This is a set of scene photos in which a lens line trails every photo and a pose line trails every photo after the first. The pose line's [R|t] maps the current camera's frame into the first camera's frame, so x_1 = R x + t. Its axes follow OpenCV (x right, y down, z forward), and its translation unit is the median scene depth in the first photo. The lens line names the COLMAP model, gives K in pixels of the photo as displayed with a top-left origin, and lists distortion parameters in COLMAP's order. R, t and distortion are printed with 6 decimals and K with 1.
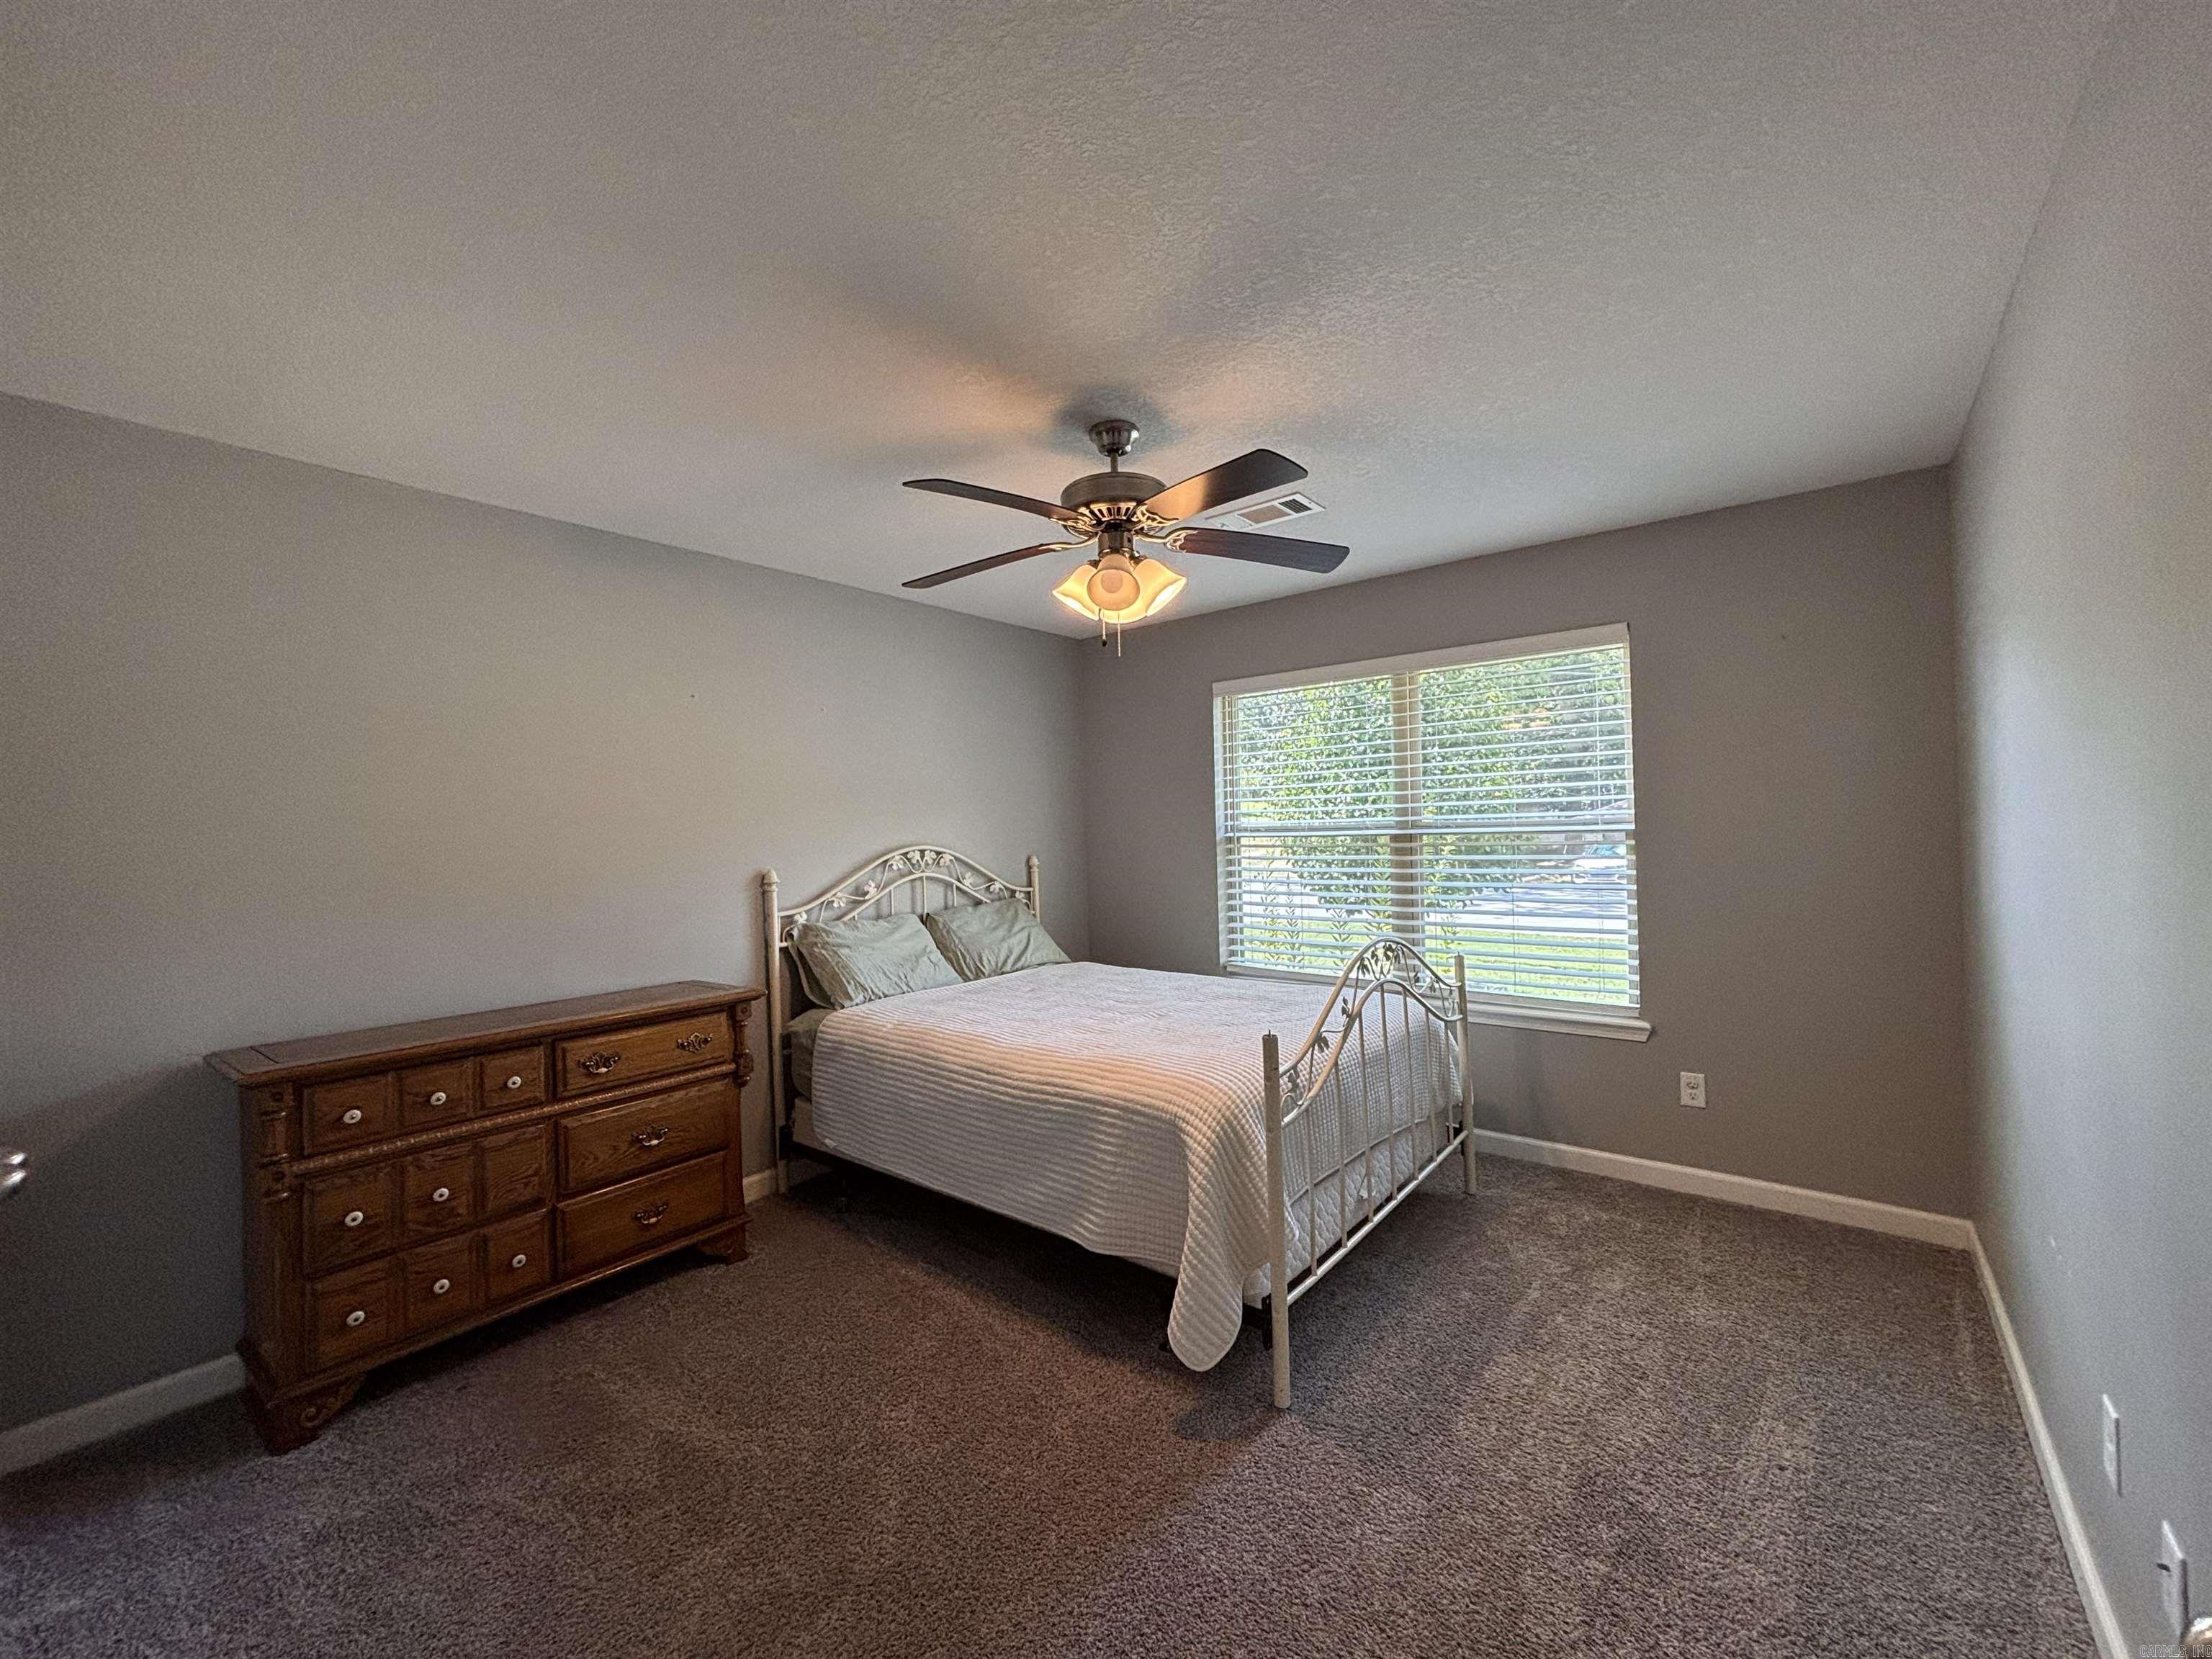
lens RADIAL K [[889.1, 0, 1111.2], [0, 889.1, 828.4], [0, 0, 1]] dist [0.001163, -0.000639]
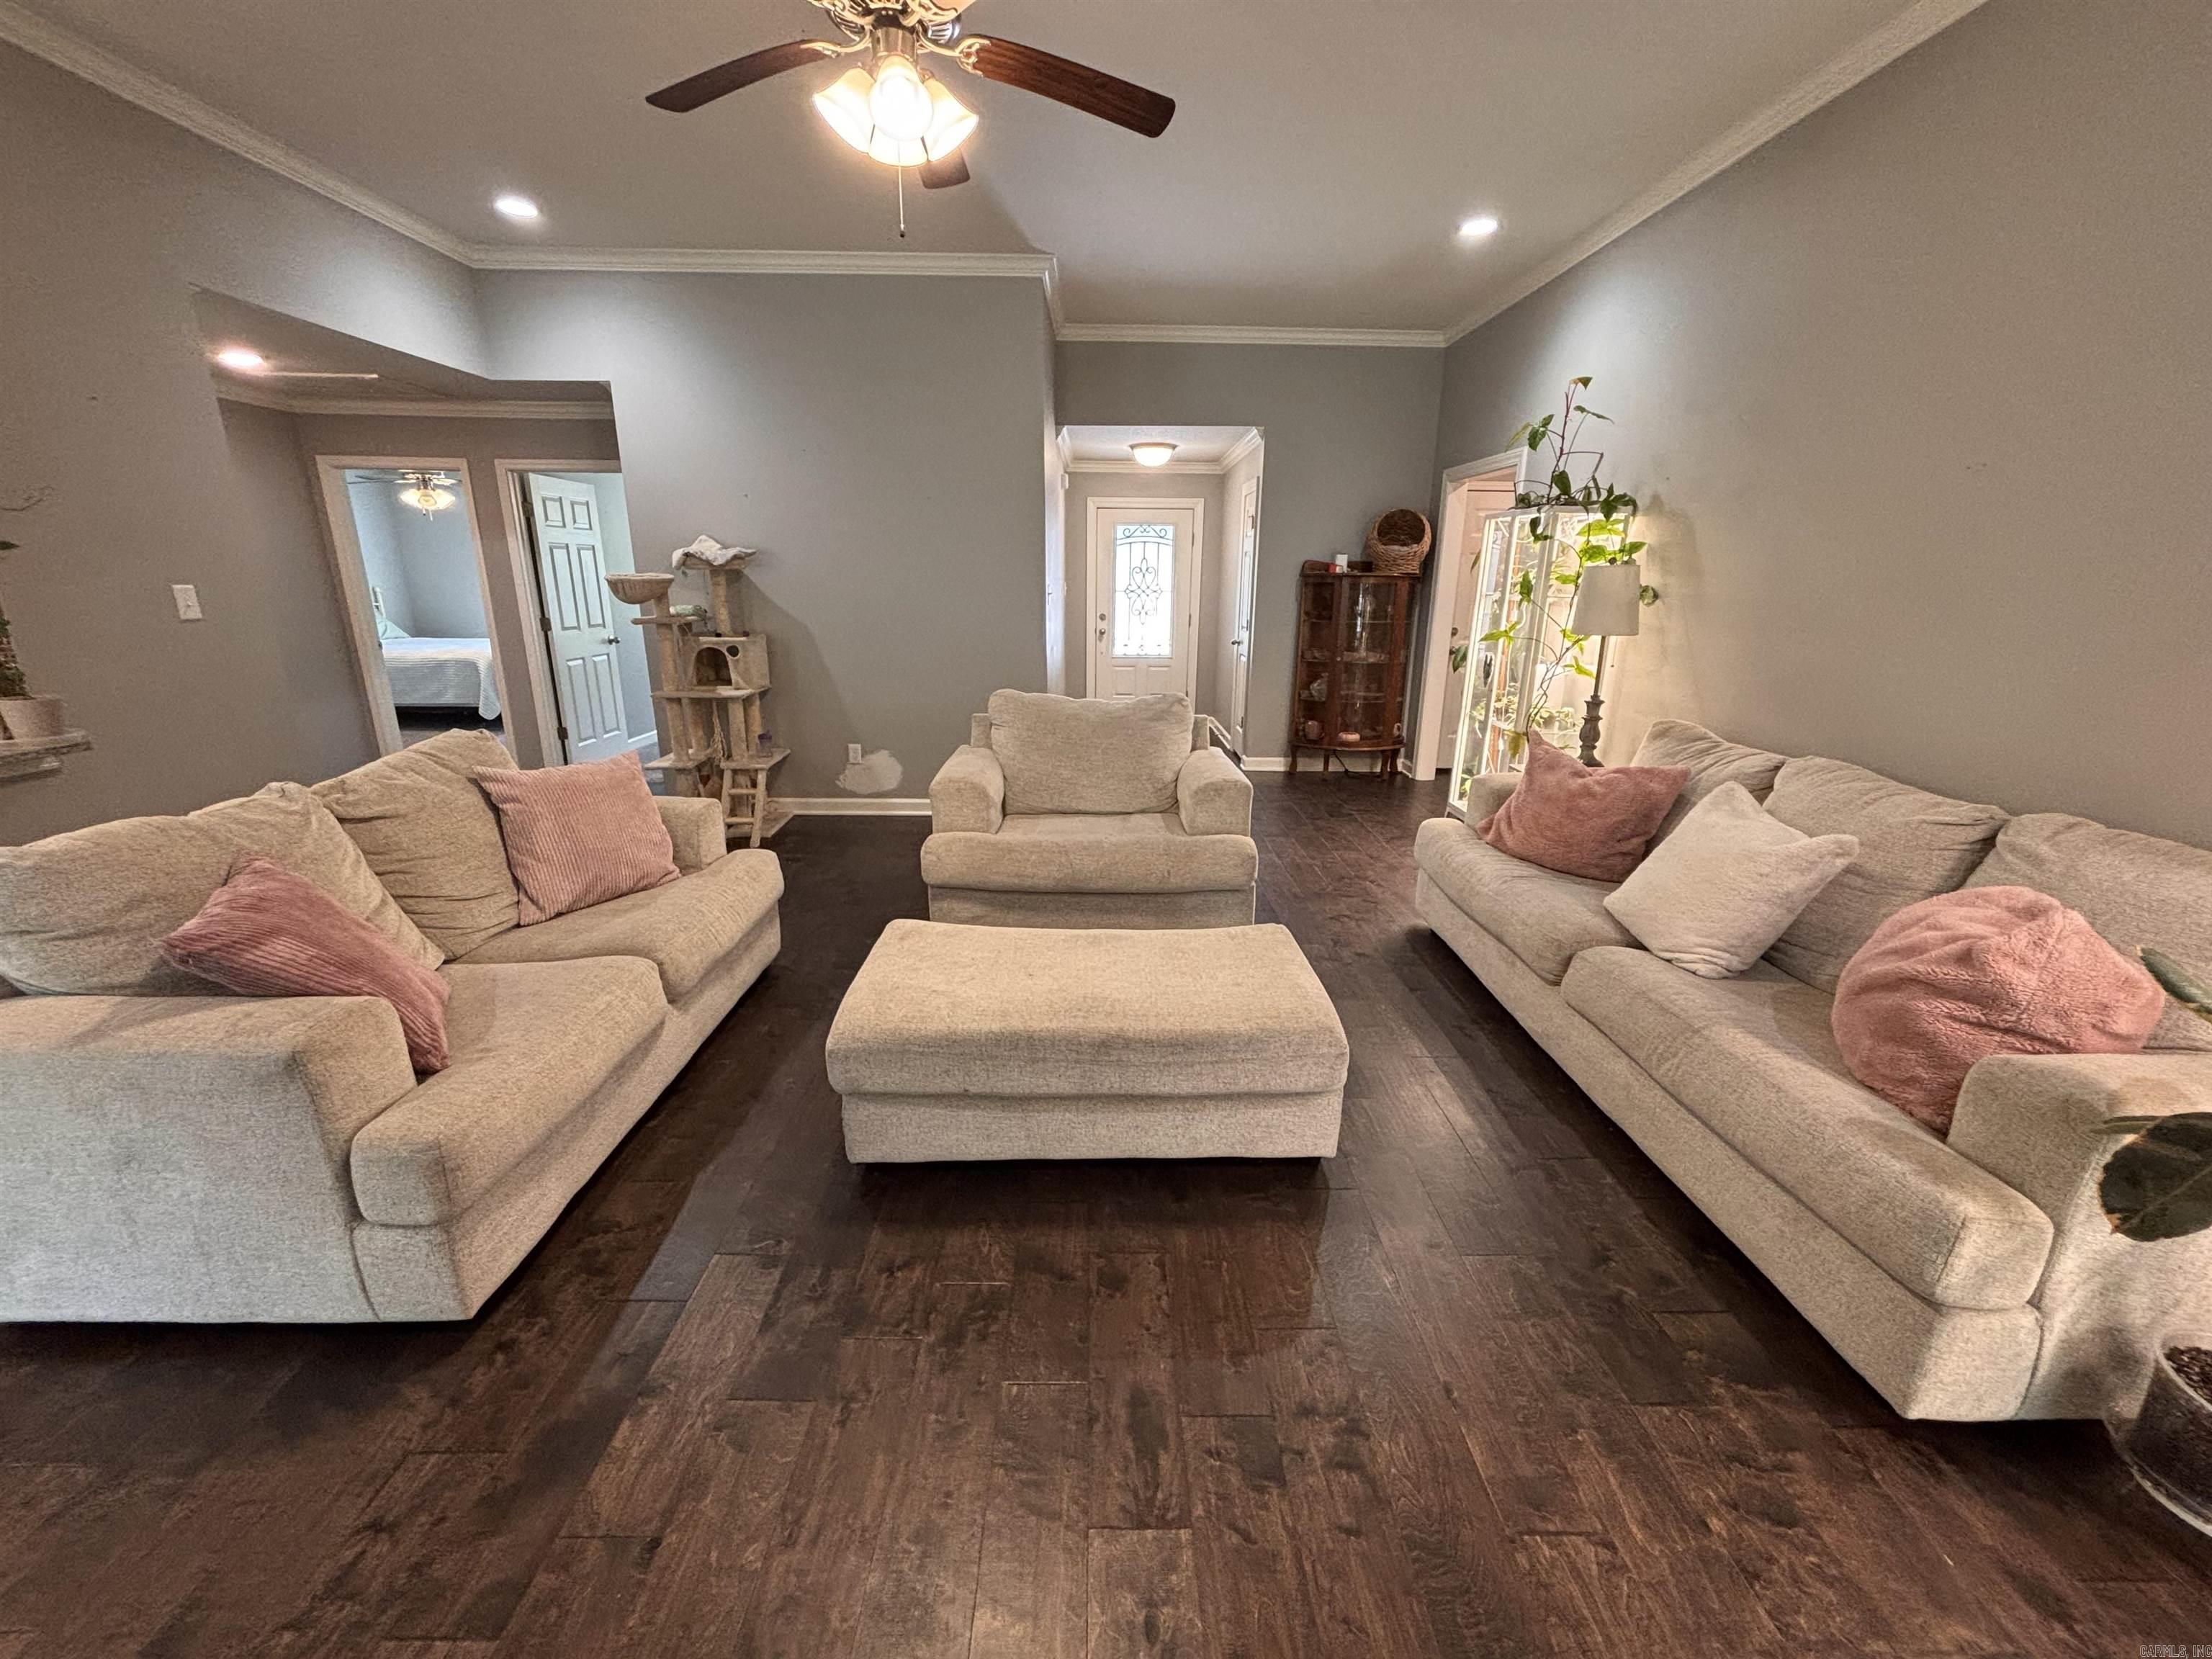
lens RADIAL K [[889.1, 0, 1106.4], [0, 889.1, 829.1], [0, 0, 1]] dist [0.001163, -0.000639]
pose [[0.771101, -0.142913, 0.620466, -0.185529], [-0.028744, 0.965677, 0.258149, -0.009764], [-0.636063, -0.216894, 0.740527, -2.232868]]
